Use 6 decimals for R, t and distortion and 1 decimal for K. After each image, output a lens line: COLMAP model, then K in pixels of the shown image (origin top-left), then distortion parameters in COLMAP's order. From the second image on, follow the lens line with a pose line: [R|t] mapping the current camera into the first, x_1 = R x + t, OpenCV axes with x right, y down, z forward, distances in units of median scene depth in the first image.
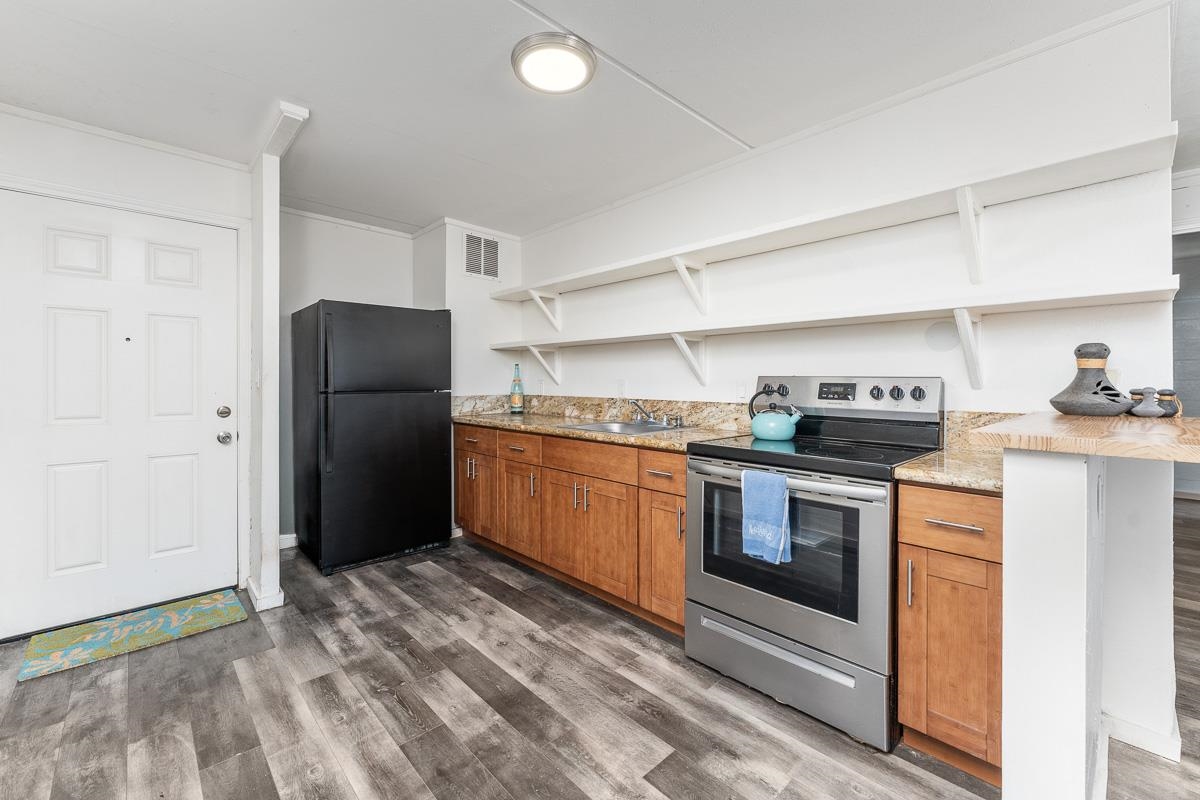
lens RADIAL K [[493.3, 0, 591.1], [0, 493.3, 384.7], [0, 0, 1]] dist [0.001318, -0.000757]
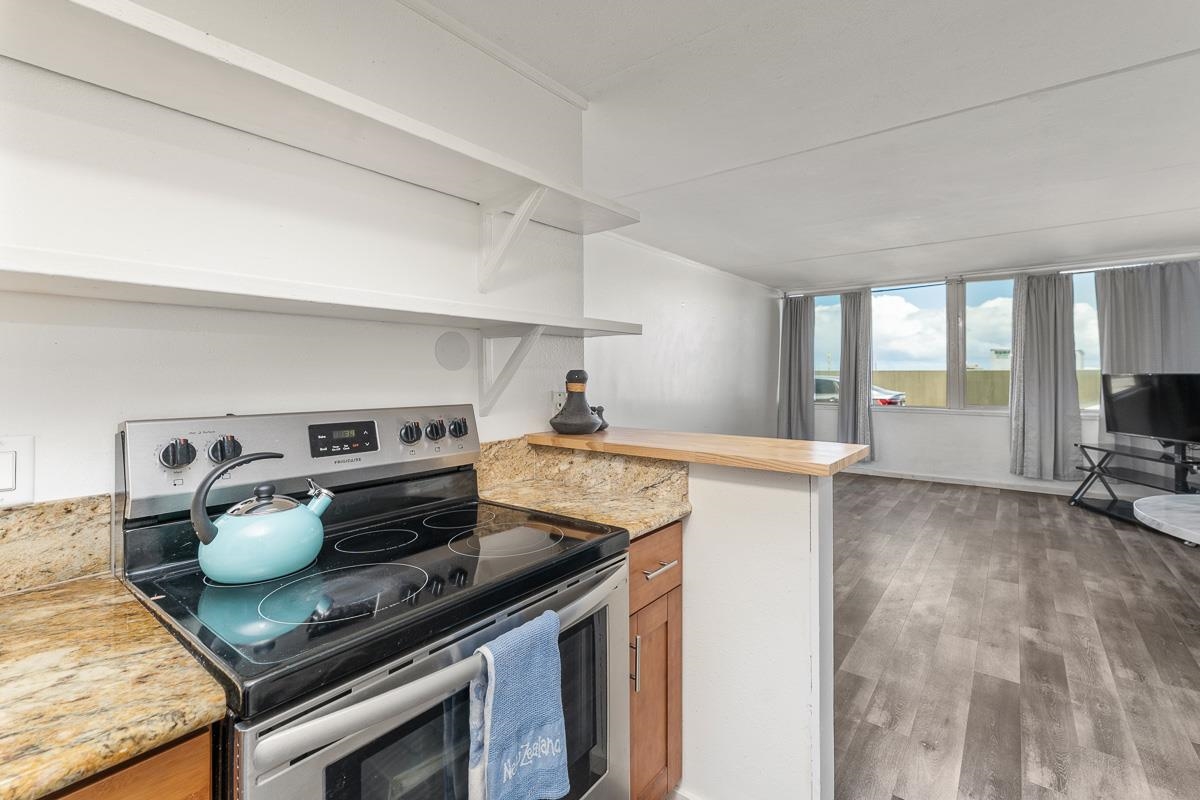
lens RADIAL K [[518.3, 0, 648.6], [0, 518.3, 369.7], [0, 0, 1]] dist [0.000112, -0.000253]
pose [[-0.207989, 0.003801, 0.978124, -0.118310], [0.009698, 0.999951, -0.001823, -0.050307], [-0.978083, 0.009107, -0.208016, 0.681500]]
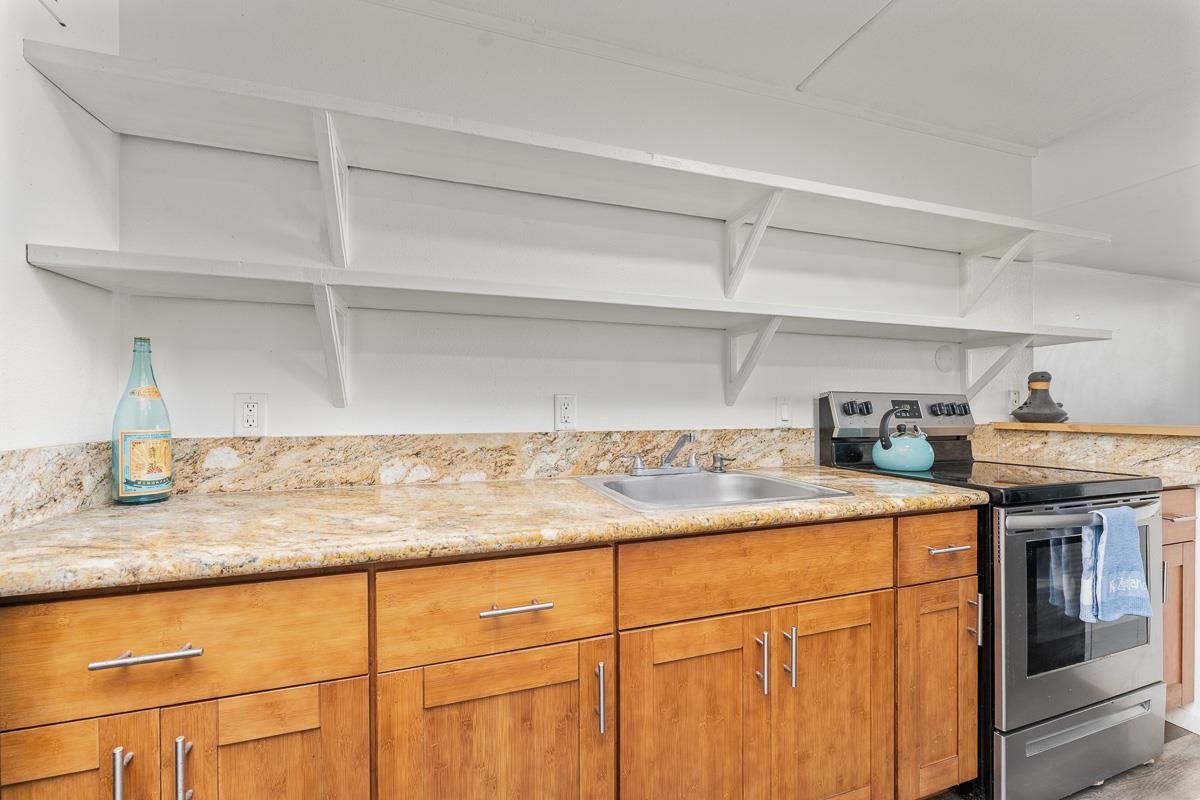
lens RADIAL K [[481.5, 0, 597.5], [0, 481.5, 406.2], [0, 0, 1]] dist [-0.000304, -0.000059]
pose [[0.409795, -0.000206, 0.912177, -0.486759], [0.009353, 0.999948, -0.003976, 0.004954], [-0.912130, 0.010161, 0.409776, 1.001074]]
